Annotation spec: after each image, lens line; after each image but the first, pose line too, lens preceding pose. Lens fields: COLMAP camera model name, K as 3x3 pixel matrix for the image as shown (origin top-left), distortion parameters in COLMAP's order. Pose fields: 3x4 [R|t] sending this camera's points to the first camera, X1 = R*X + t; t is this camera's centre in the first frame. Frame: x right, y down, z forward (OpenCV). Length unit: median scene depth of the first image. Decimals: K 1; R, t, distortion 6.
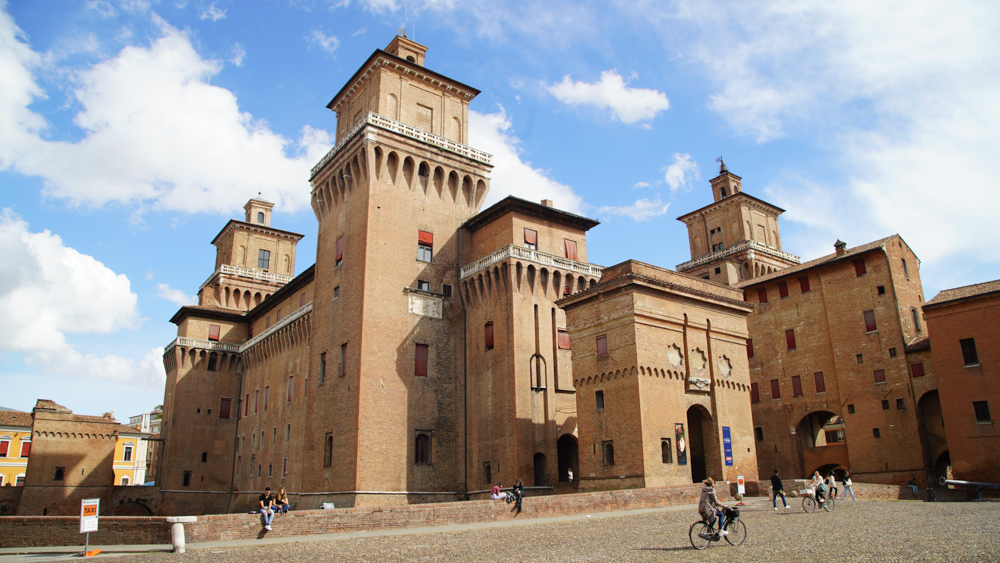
lens RADIAL K [[680.7, 0, 500.0], [0, 680.7, 281.5], [0, 0, 1]] dist [-0.124668, 0.077423]
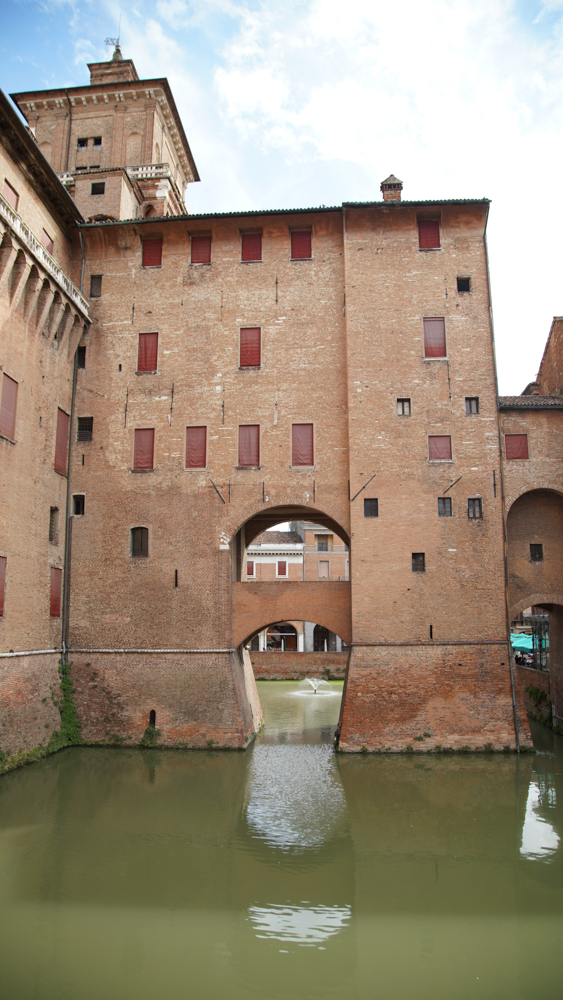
lens RADIAL K [[680.7, 0, 283.0], [0, 680.7, 494.6], [0, 0, 1]] dist [-0.124668, 0.077423]
pose [[0.667383, 0.152999, 0.728828, 0.133285], [-0.235434, 0.971822, 0.011575, 0.182987], [-0.706520, -0.179316, 0.684598, 0.678009]]
